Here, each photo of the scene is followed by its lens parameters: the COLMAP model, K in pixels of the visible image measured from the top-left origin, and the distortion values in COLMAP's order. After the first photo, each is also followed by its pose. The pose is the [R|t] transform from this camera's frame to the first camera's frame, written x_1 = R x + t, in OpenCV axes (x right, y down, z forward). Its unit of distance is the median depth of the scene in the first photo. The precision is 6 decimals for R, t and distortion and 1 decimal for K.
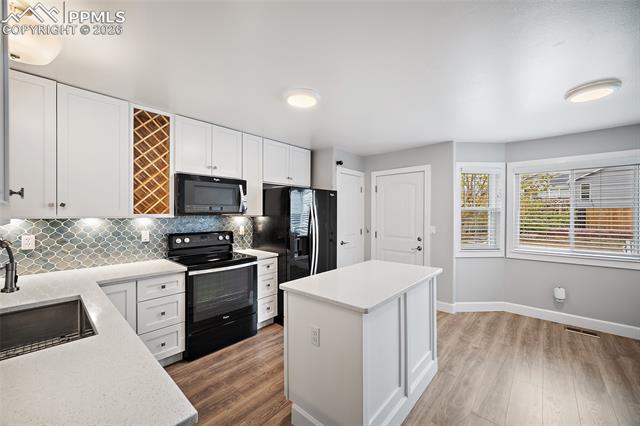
lens RADIAL K [[252.7, 0, 323.8], [0, 252.7, 214.4], [0, 0, 1]] dist [-0.001936, 0.000211]
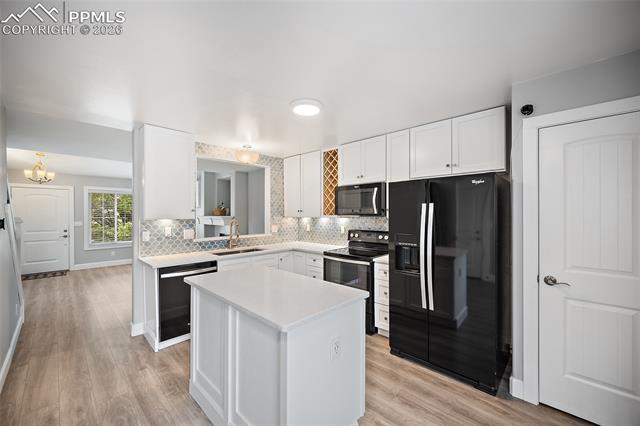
lens RADIAL K [[252.7, 0, 322.2], [0, 252.7, 214.1], [0, 0, 1]] dist [-0.001936, 0.000211]
pose [[-0.030103, -0.001834, -0.999545, 0.685476], [-0.002777, 0.999995, -0.001752, -0.004460], [0.999543, 0.002723, -0.030108, 0.773125]]
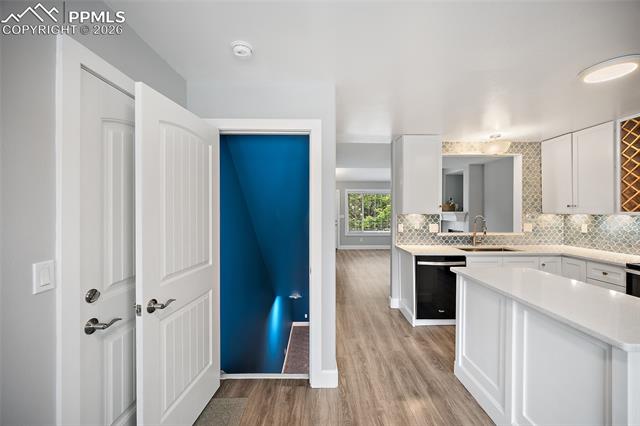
lens RADIAL K [[252.7, 0, 322.4], [0, 252.7, 209.4], [0, 0, 1]] dist [-0.001936, 0.000211]
pose [[-0.735254, -0.003467, -0.677783, 0.796862], [-0.005529, 0.999984, 0.000882, -0.004296], [0.677769, 0.004396, -0.735262, 0.682917]]
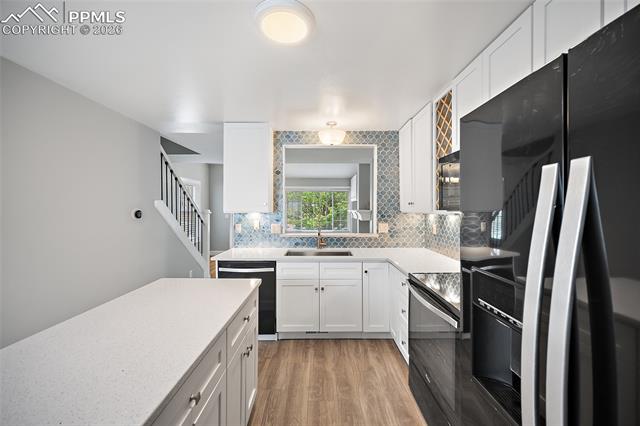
lens RADIAL K [[252.7, 0, 321.6], [0, 252.7, 209.6], [0, 0, 1]] dist [-0.001936, 0.000211]
pose [[-0.745872, 0.000619, -0.666089, 0.179530], [-0.005982, 0.999953, 0.007629, -0.006603], [0.666062, 0.009675, -0.745833, 1.070275]]
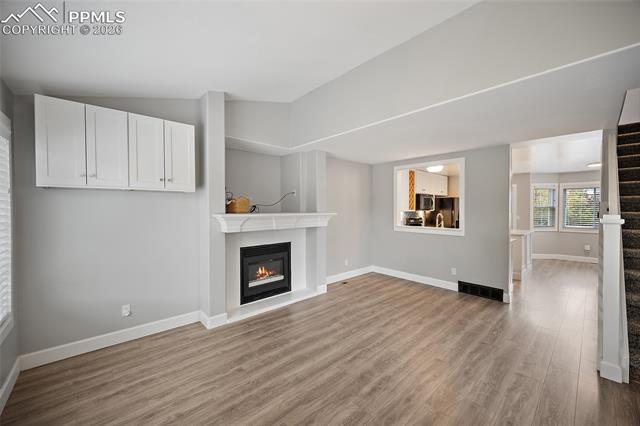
lens RADIAL K [[252.7, 0, 326.9], [0, 252.7, 213.9], [0, 0, 1]] dist [-0.001936, 0.000211]
pose [[0.993861, -0.003470, -0.110585, -0.952819], [0.004958, 0.999901, 0.013189, -0.001104], [0.110528, -0.013657, 0.993779, -1.282676]]
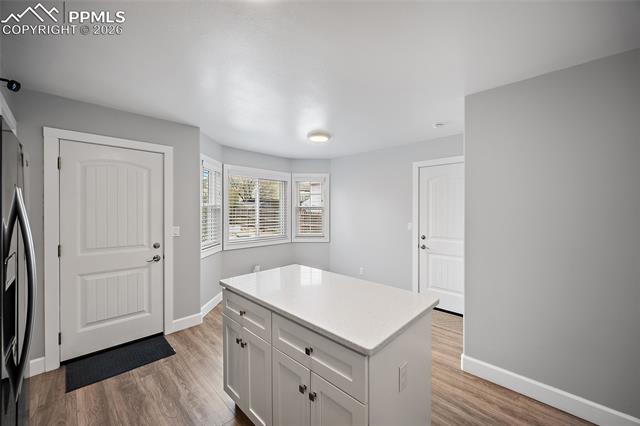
lens RADIAL K [[252.7, 0, 315.7], [0, 252.7, 213.2], [0, 0, 1]] dist [-0.001936, 0.000211]
pose [[0.060199, -0.011188, 0.998124, -0.382345], [0.004915, 0.999928, 0.010912, -0.001067], [-0.998174, 0.004248, 0.060249, 0.601857]]
